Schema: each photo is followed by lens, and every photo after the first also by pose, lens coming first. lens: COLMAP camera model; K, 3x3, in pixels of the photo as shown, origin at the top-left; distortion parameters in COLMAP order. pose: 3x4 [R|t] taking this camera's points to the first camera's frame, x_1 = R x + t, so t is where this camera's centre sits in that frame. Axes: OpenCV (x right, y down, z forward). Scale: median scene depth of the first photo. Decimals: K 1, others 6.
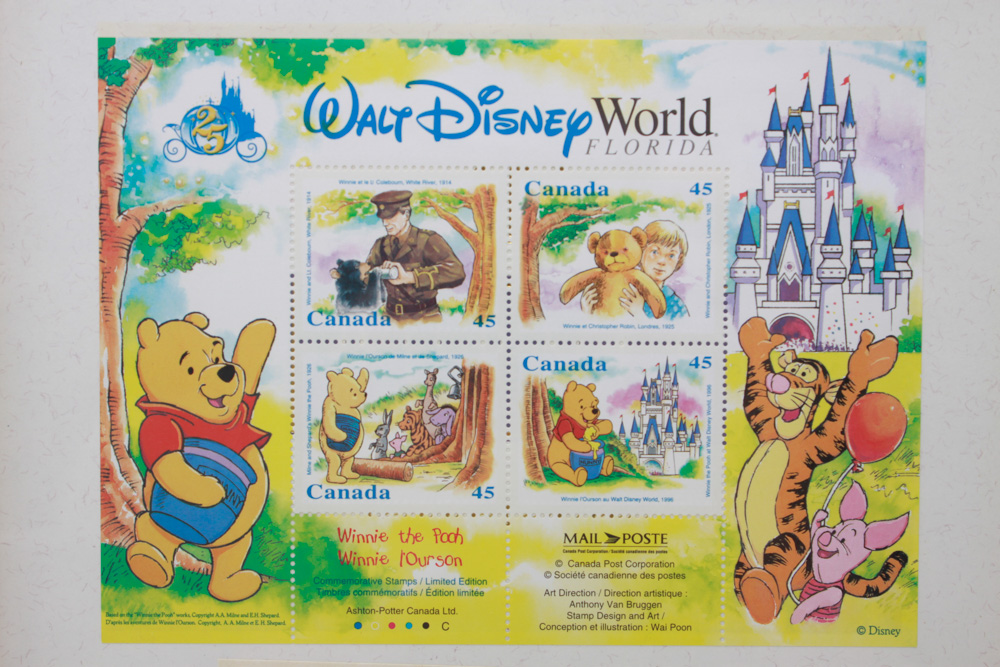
lens RADIAL K [[1933.3, 0, 505.2], [0, 1933.3, 341.2], [0, 0, 1]] dist [-0.029111, 0.000000]
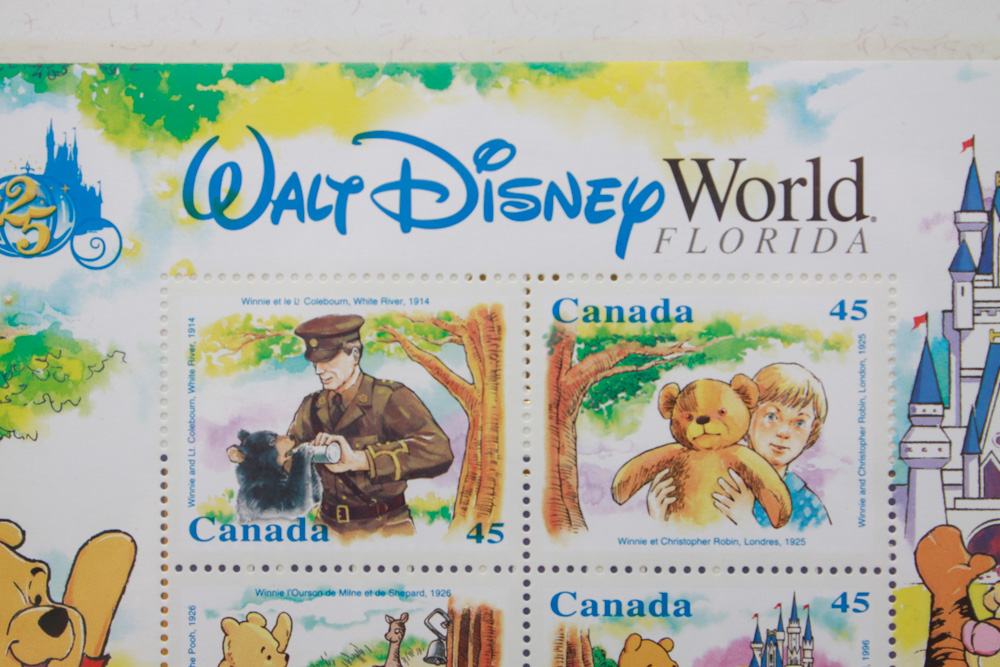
lens RADIAL K [[2128.2, 0, 499.0], [0, 2128.2, 326.9], [0, 0, 1]] dist [0.008937, 0.000000]
pose [[0.999684, -0.004379, -0.024755, 0.009909], [0.003046, 0.998557, -0.053624, -0.038751], [0.024954, 0.053531, 0.998254, 0.343173]]
